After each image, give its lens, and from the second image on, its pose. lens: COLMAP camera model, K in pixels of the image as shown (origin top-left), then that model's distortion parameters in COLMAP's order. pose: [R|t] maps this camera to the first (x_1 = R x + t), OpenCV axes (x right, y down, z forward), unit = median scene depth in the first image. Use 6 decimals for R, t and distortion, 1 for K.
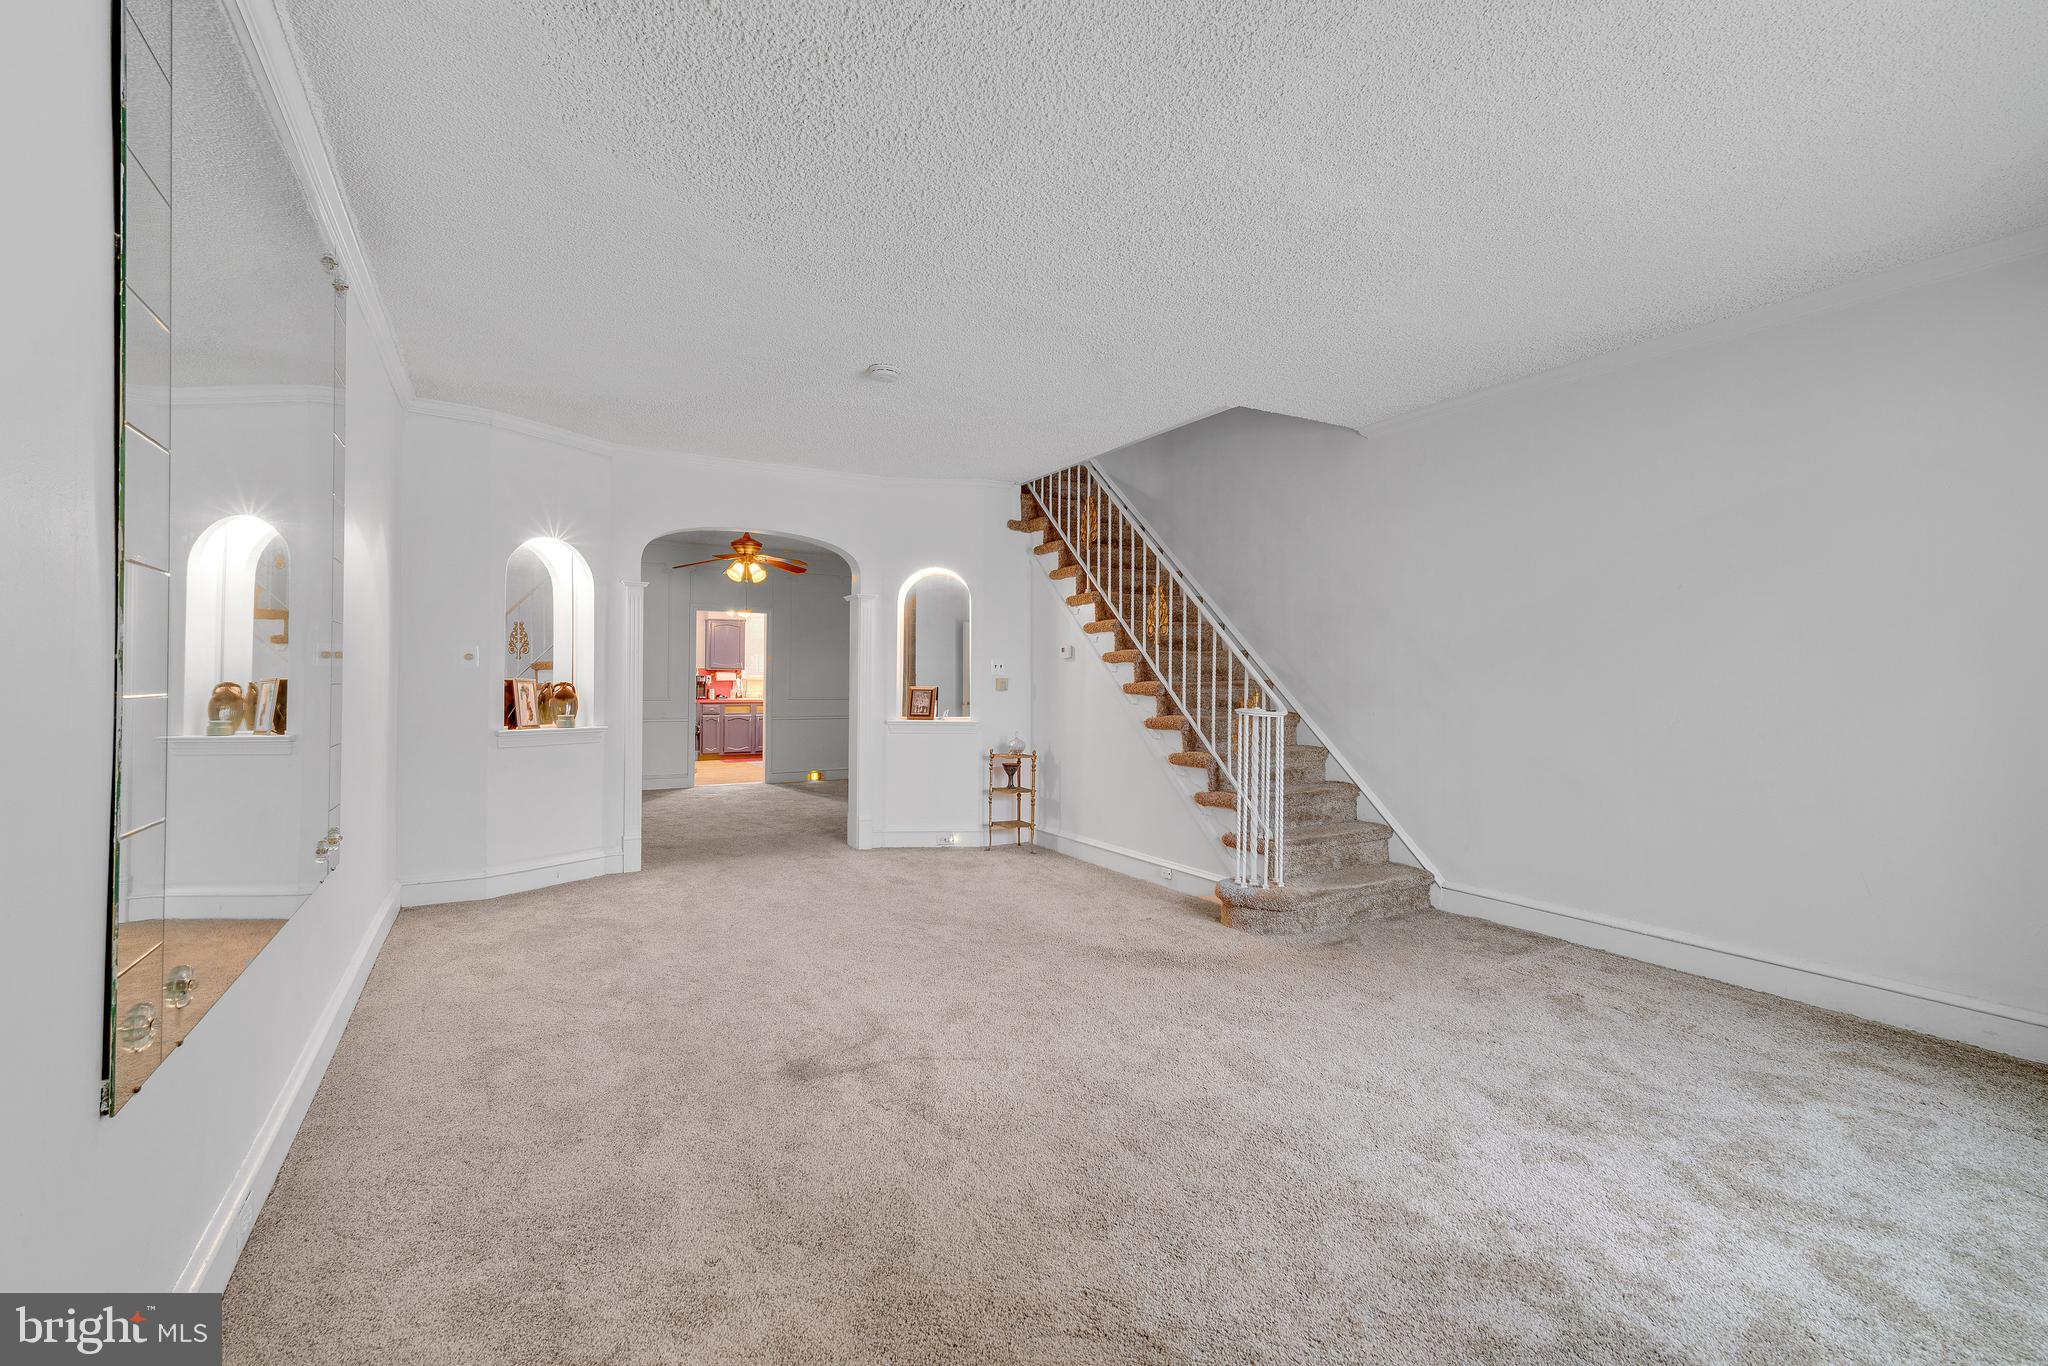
lens RADIAL K [[870.4, 0, 1022.8], [0, 870.4, 673.8], [0, 0, 1]] dist [0.002503, 0.000153]
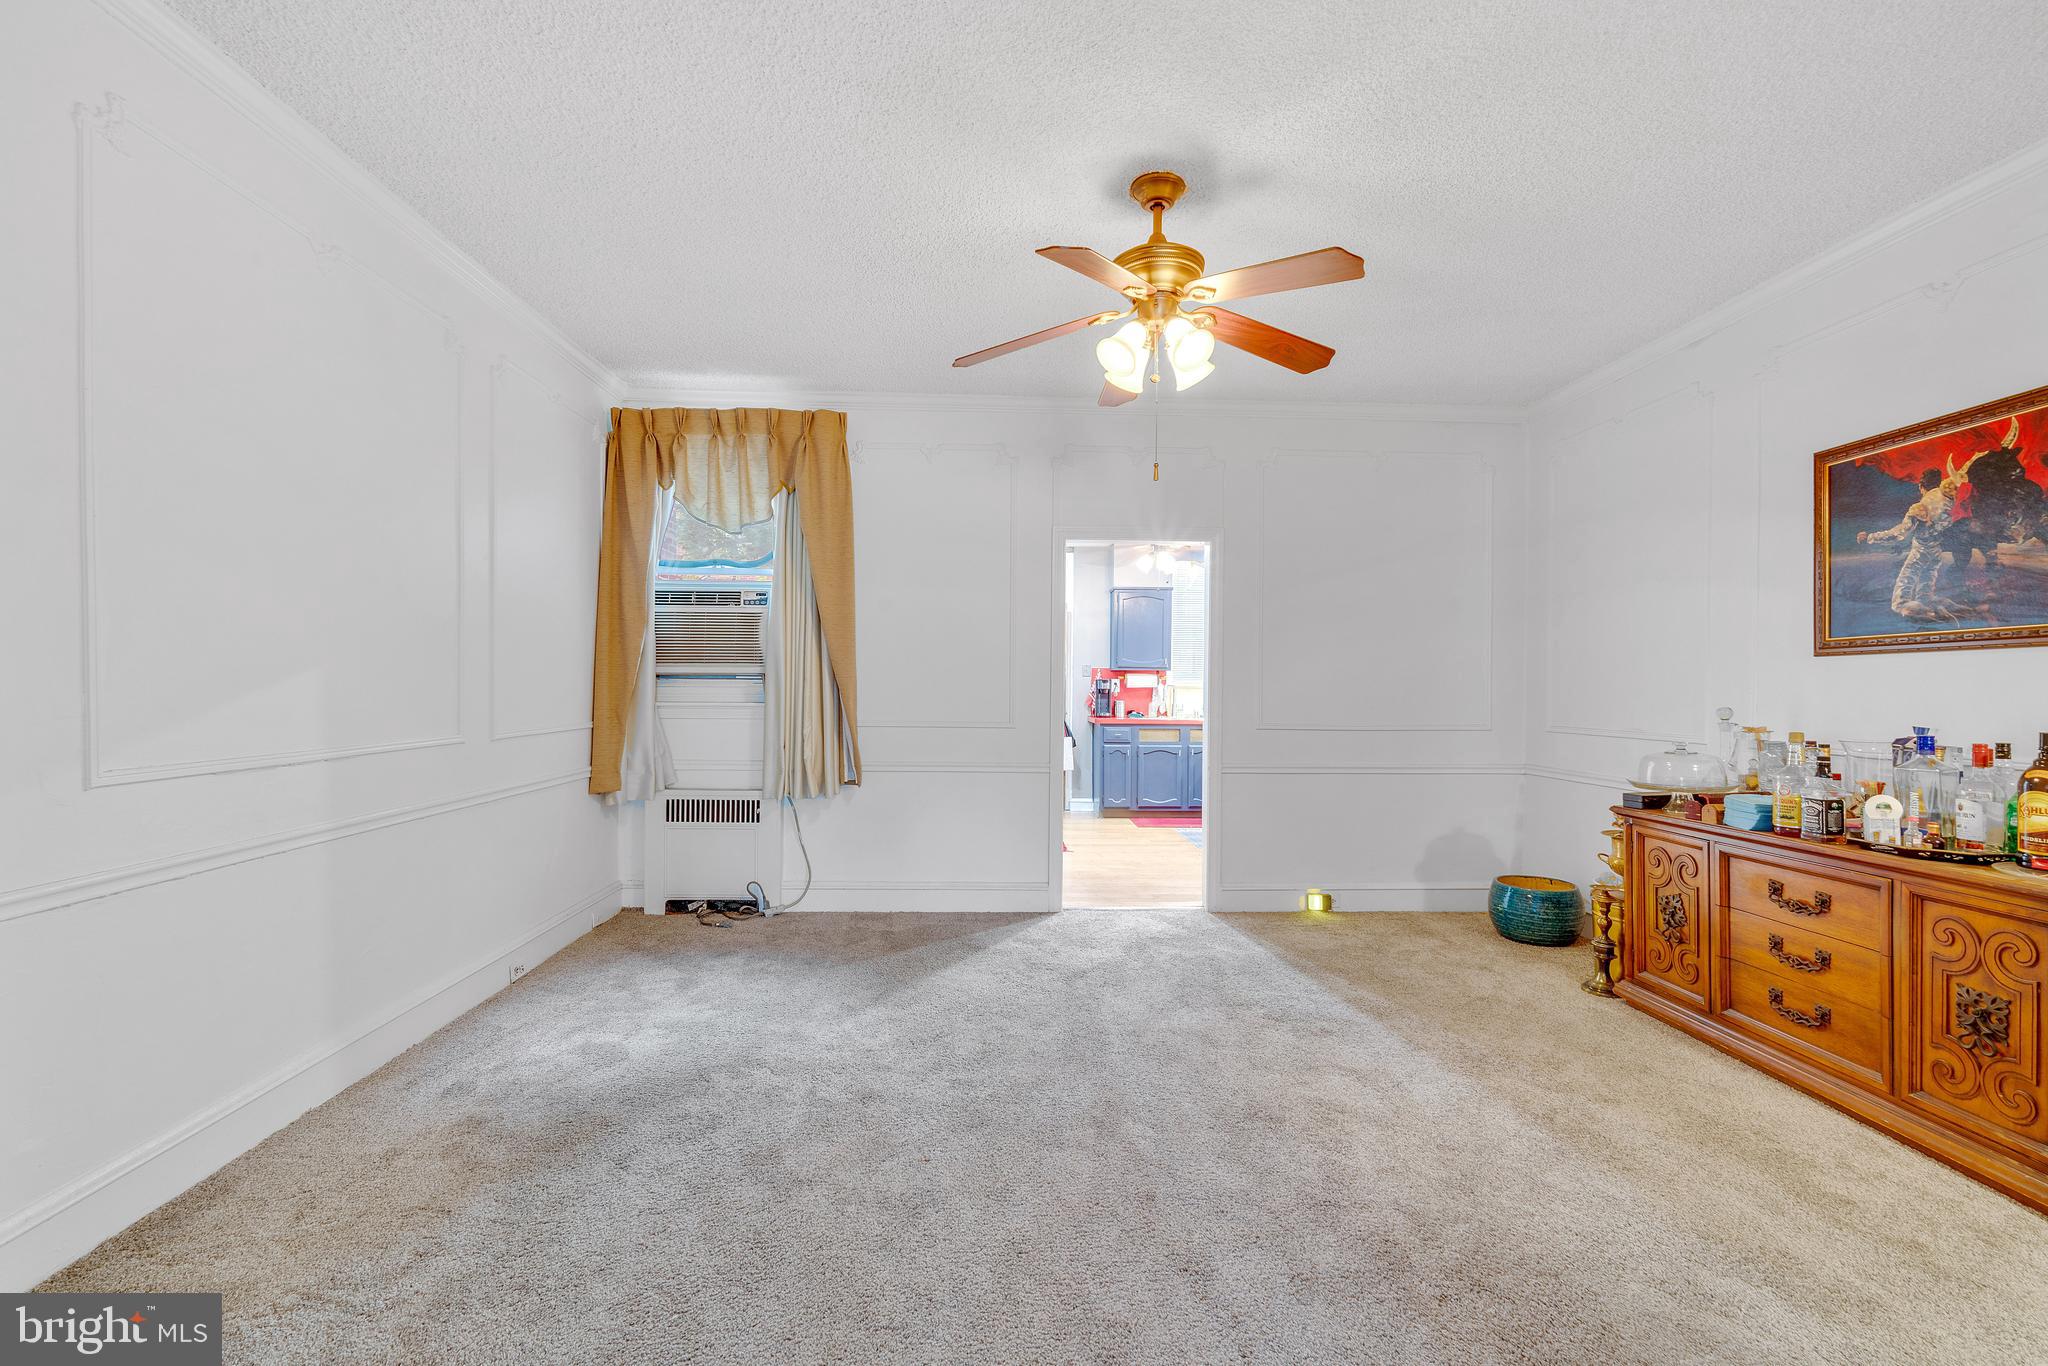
lens RADIAL K [[870.4, 0, 1022.8], [0, 870.4, 673.8], [0, 0, 1]] dist [0.002503, 0.000153]
pose [[0.882615, -0.000901, -0.470096, -0.128556], [-0.004295, 0.999941, -0.009980, 0.004498], [0.470077, 0.010828, 0.882559, 0.425537]]
